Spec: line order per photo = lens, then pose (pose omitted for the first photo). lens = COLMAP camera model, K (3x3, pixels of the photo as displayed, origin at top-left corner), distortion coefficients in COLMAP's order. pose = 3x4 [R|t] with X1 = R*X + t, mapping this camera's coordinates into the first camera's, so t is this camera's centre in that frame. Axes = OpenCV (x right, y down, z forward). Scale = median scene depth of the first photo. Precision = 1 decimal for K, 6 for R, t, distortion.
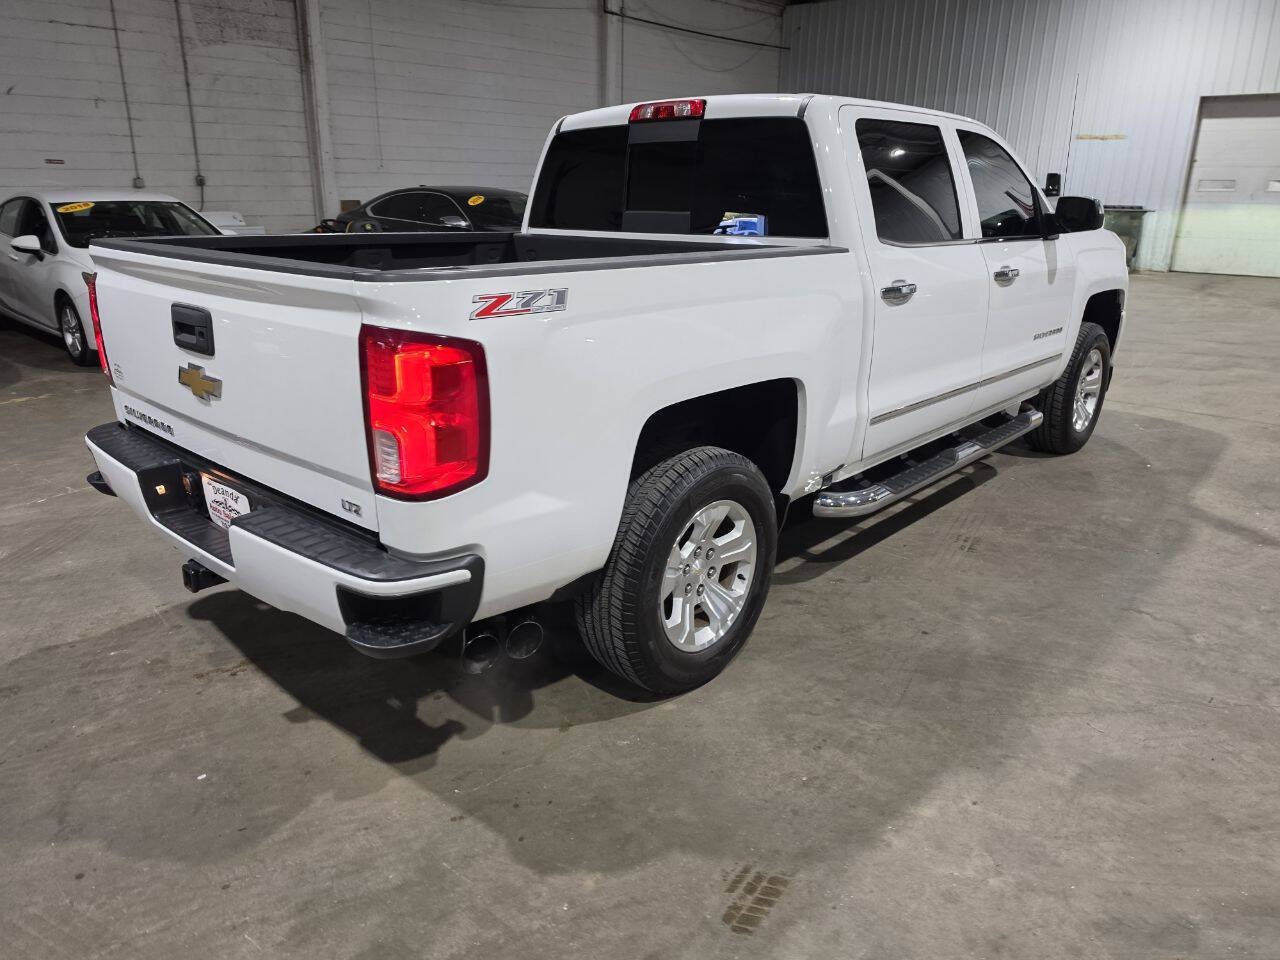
lens RADIAL K [[897.3, 0, 627.8], [0, 897.3, 454.3], [0, 0, 1]] dist [0.056561, -0.075347]
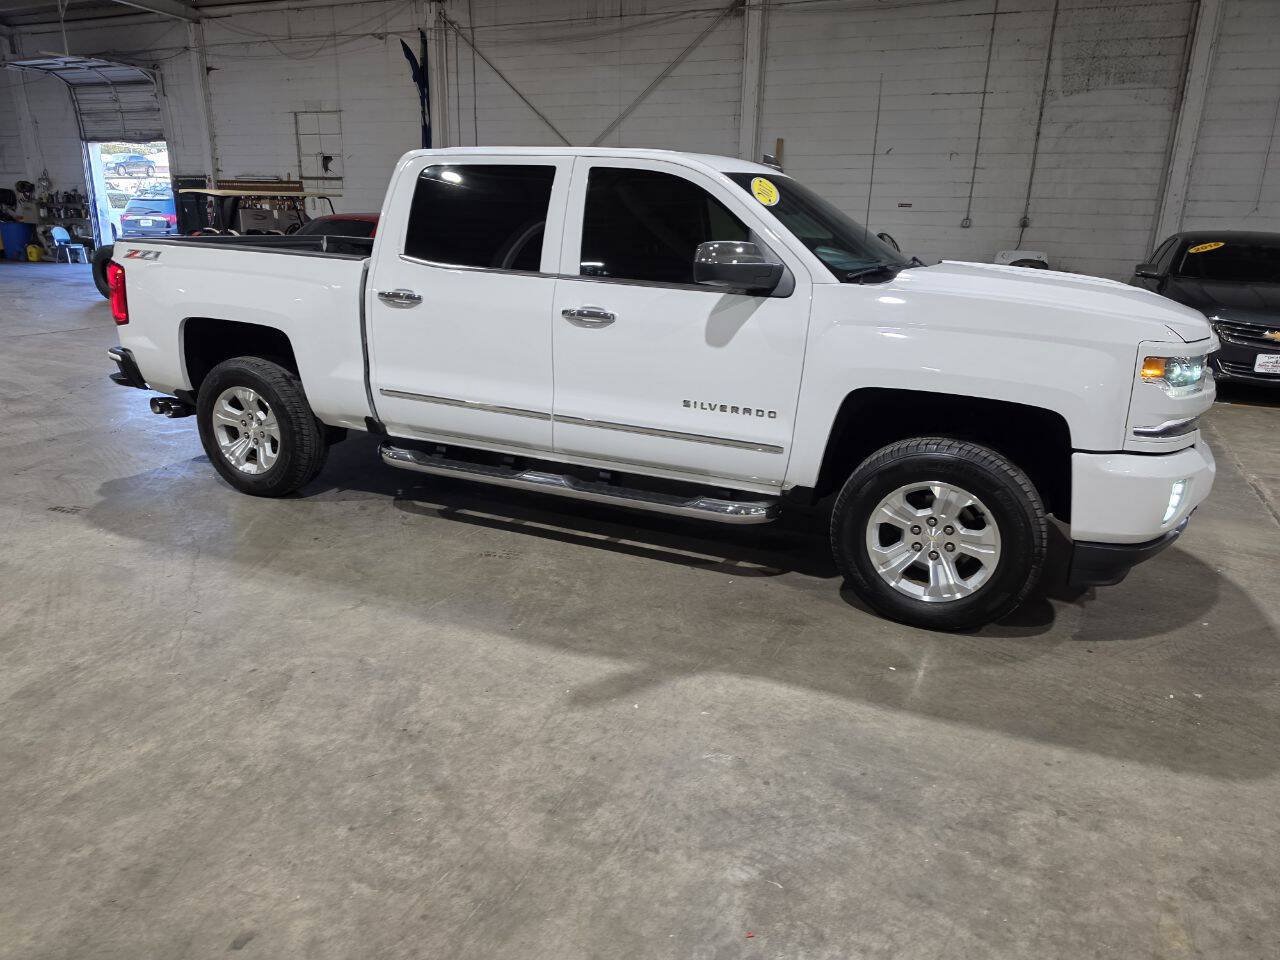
lens RADIAL K [[891.5, 0, 635.0], [0, 891.5, 475.0], [0, 0, 1]] dist [0.058619, -0.071753]
pose [[0.307201, 0.272254, -0.911869, 1.581411], [-0.294231, 0.938427, 0.181060, -0.264253], [0.905017, 0.212678, 0.368392, 0.851952]]
